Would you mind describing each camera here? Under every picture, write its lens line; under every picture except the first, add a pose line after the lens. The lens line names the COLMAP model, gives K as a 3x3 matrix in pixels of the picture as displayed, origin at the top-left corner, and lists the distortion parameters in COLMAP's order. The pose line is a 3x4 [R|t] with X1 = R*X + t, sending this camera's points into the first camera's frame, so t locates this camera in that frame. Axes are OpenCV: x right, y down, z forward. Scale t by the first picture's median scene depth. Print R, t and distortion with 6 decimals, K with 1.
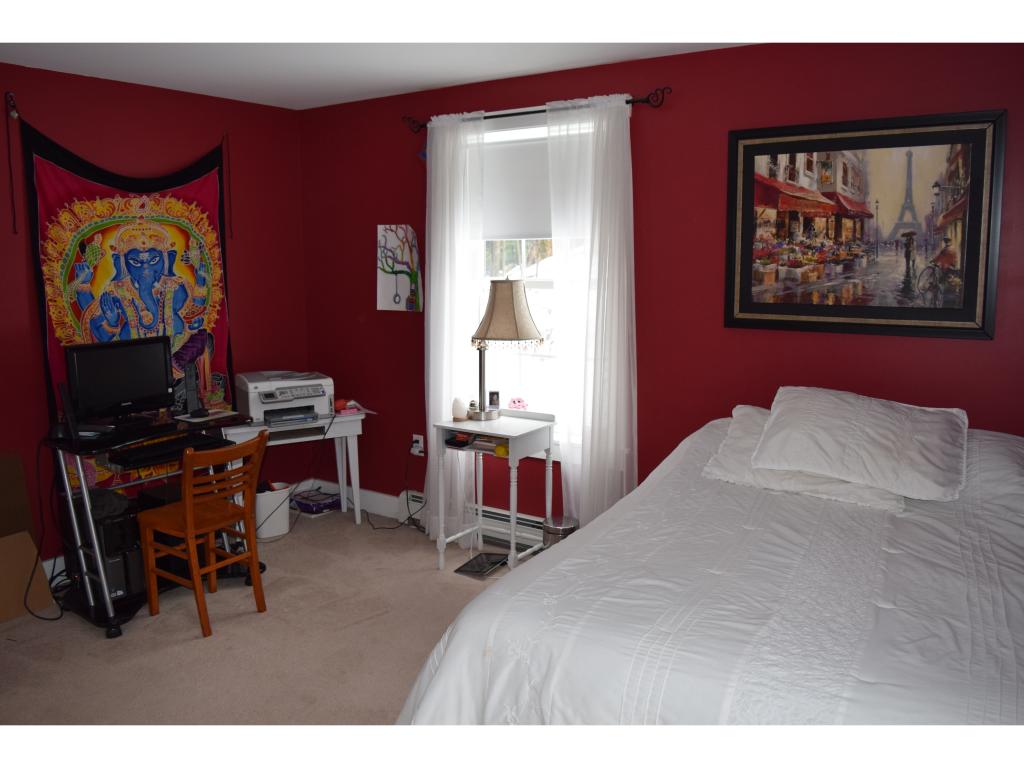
lens RADIAL K [[809.7, 0, 513.7], [0, 809.7, 381.8], [0, 0, 1]] dist [-0.084453, 0.009179]
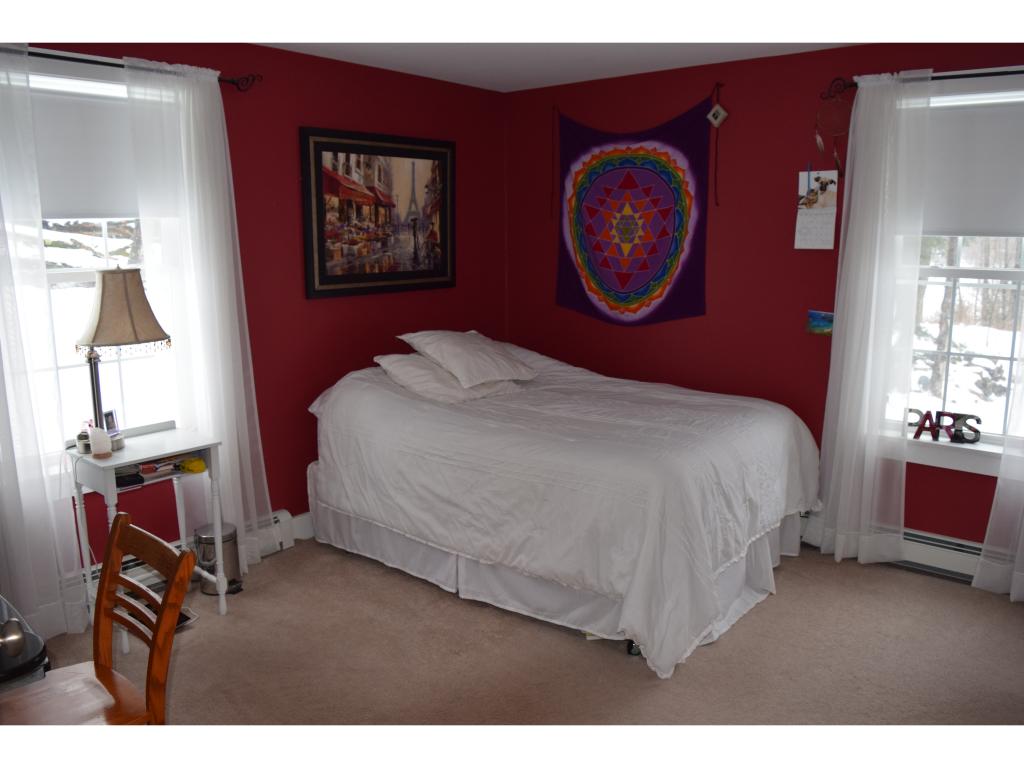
lens RADIAL K [[809.7, 0, 514.1], [0, 809.7, 385.0], [0, 0, 1]] dist [-0.084453, 0.009179]
pose [[0.108641, -0.180233, 0.977606, -0.912232], [0.155520, 0.974399, 0.162359, -0.097143], [-0.981840, 0.134399, 0.133890, 0.627915]]
